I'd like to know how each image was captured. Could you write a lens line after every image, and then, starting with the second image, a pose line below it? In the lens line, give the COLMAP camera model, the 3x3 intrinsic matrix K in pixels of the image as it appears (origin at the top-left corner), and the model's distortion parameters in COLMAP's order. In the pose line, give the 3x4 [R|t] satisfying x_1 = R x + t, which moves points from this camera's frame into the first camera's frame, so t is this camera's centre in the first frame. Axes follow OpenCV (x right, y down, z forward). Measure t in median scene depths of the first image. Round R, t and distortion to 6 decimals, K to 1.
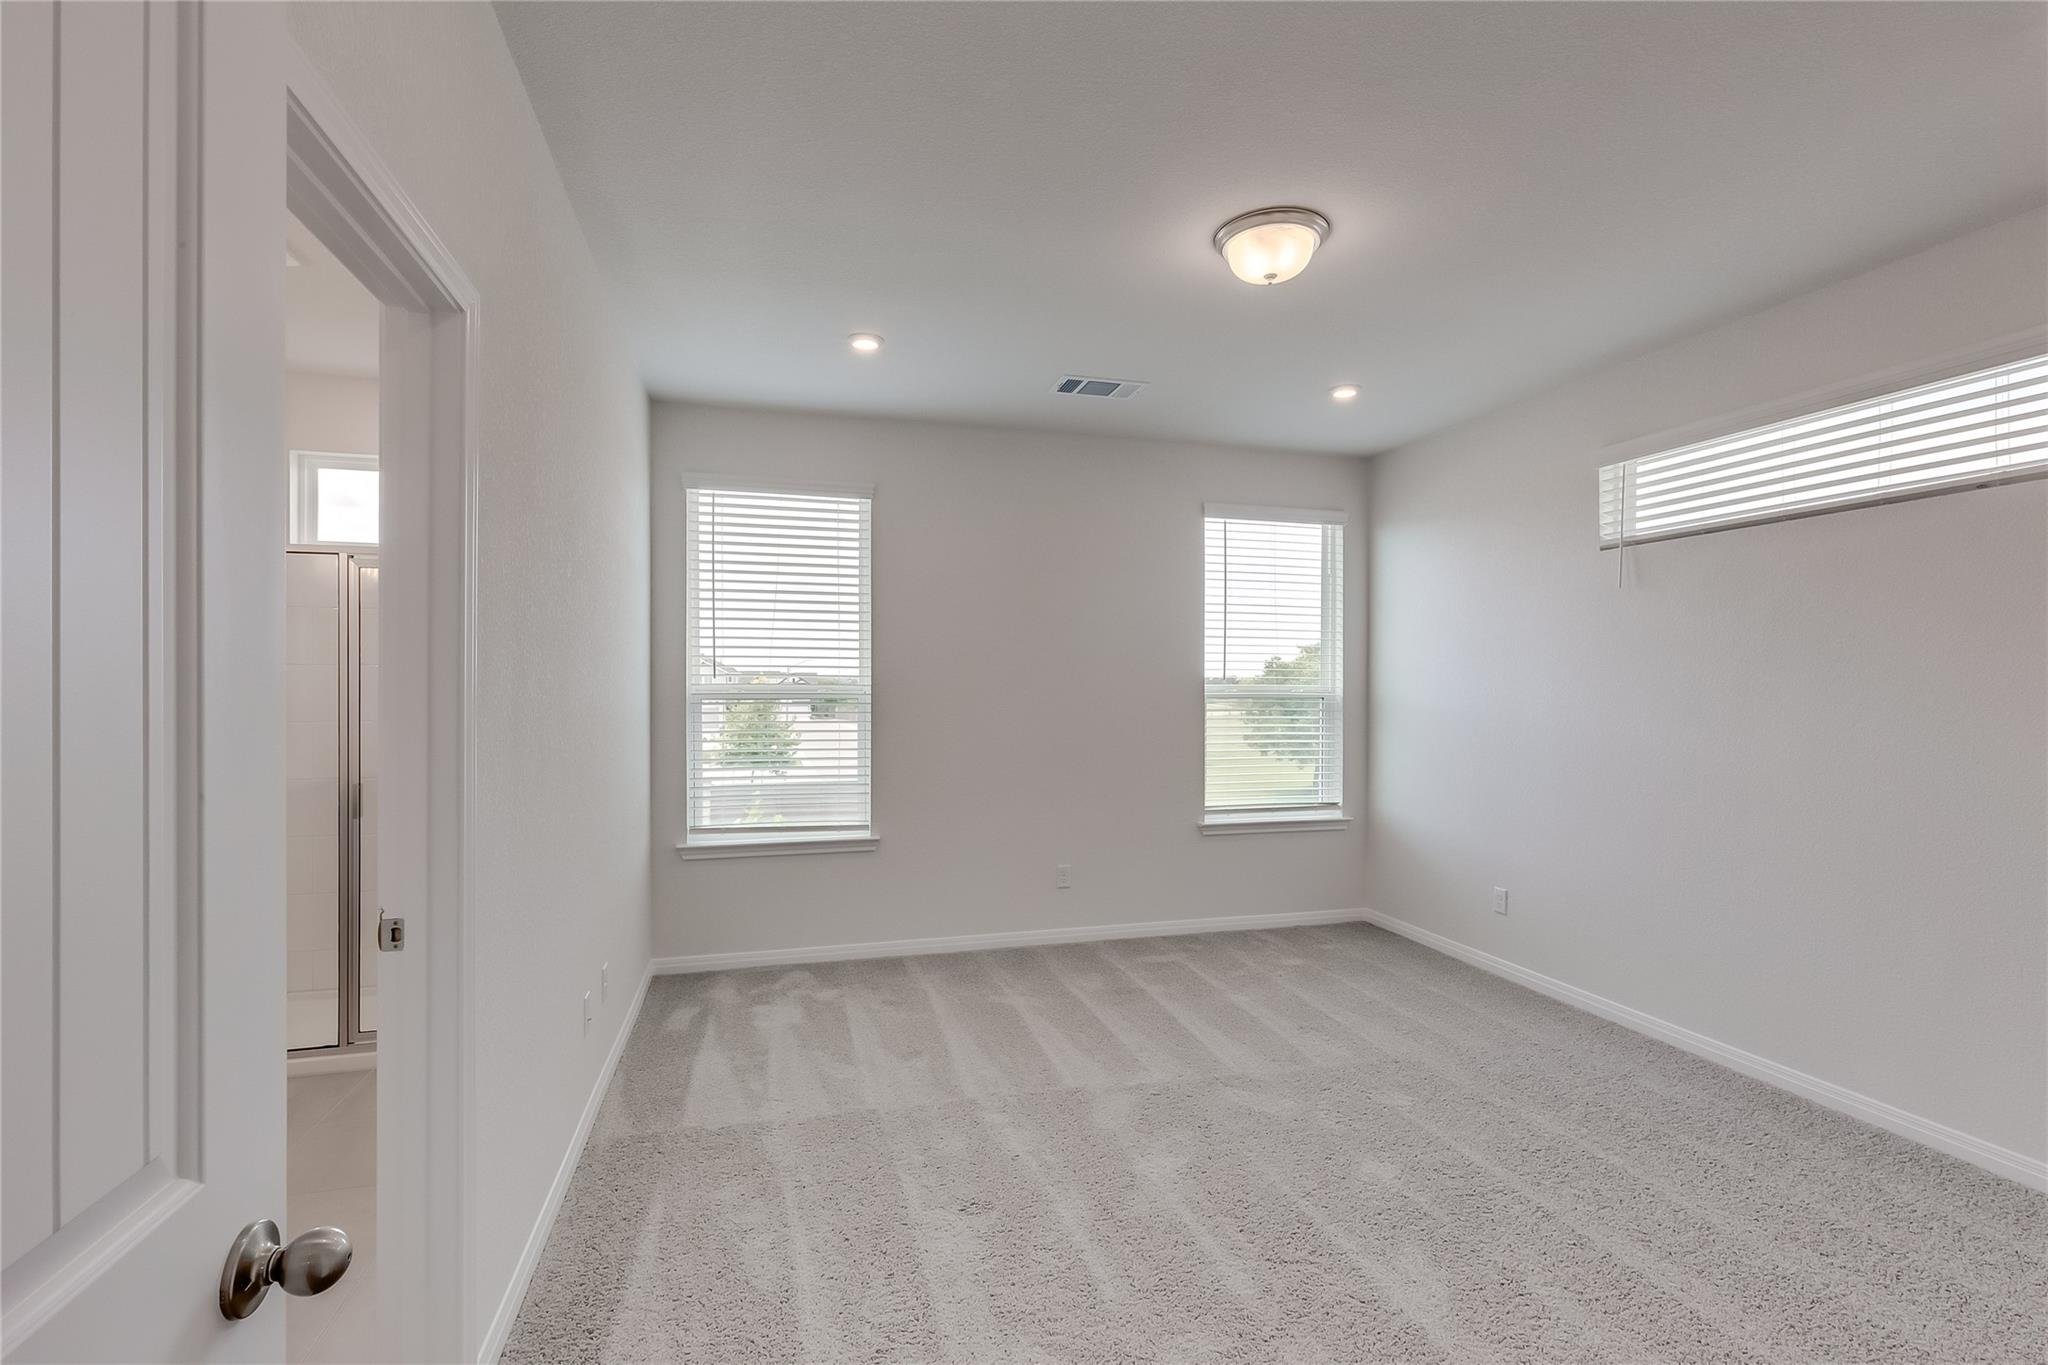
lens RADIAL K [[940.3, 0, 1030.2], [0, 940.3, 682.7], [0, 0, 1]] dist [-0.001397, -0.000225]
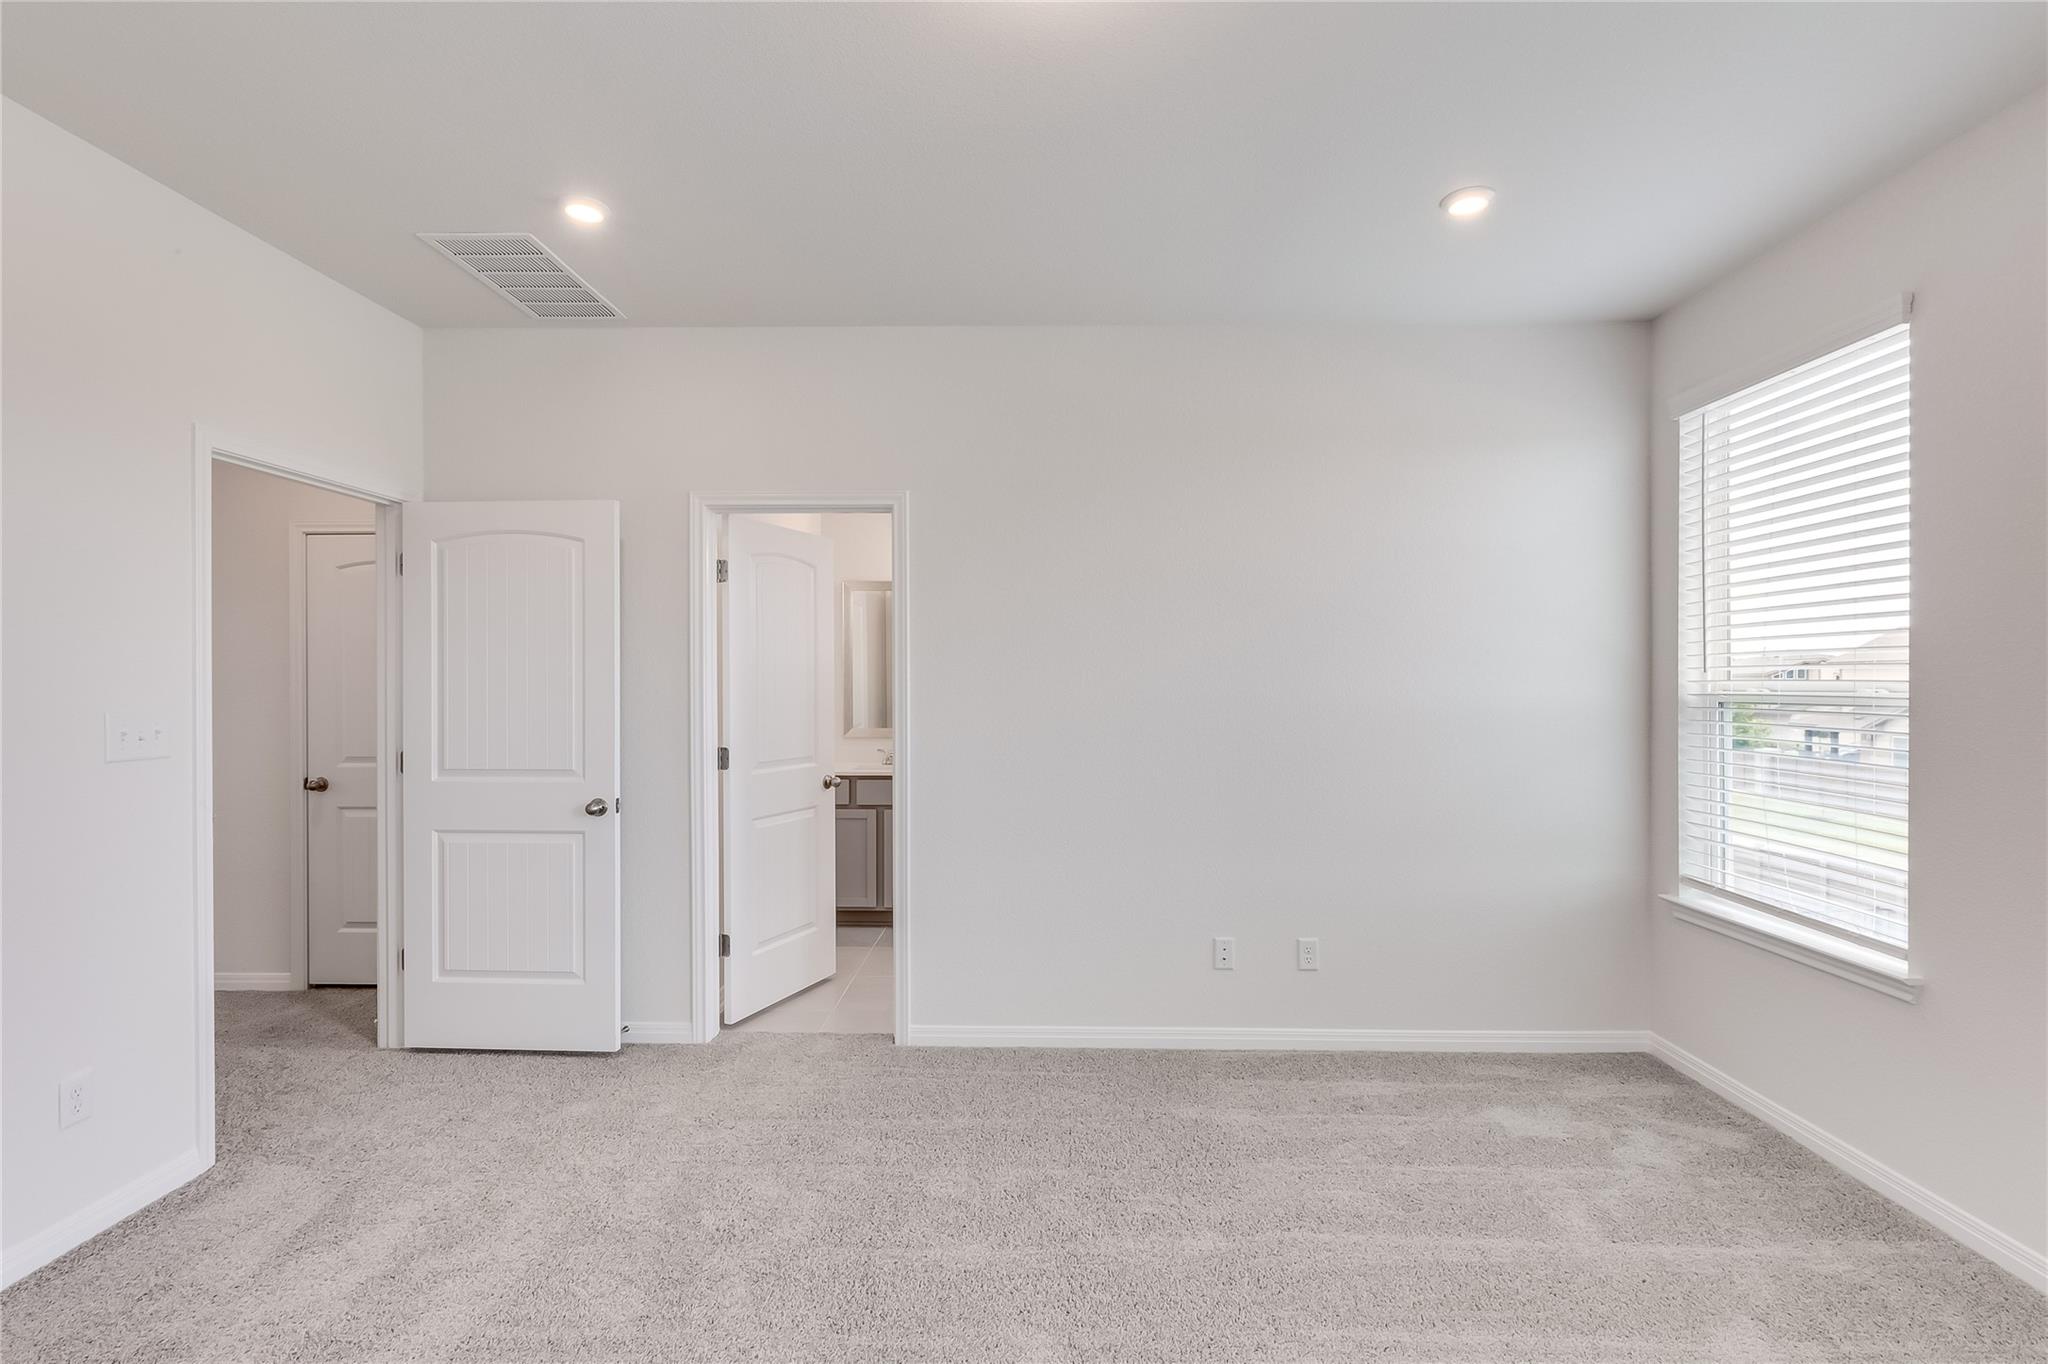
lens RADIAL K [[940.3, 0, 1029.2], [0, 940.3, 688.6], [0, 0, 1]] dist [-0.001397, -0.000225]
pose [[-0.291070, 0.005941, -0.956683, 0.497804], [0.004877, 0.999977, 0.004726, 0.000693], [0.956689, -0.003291, -0.291092, 0.729259]]
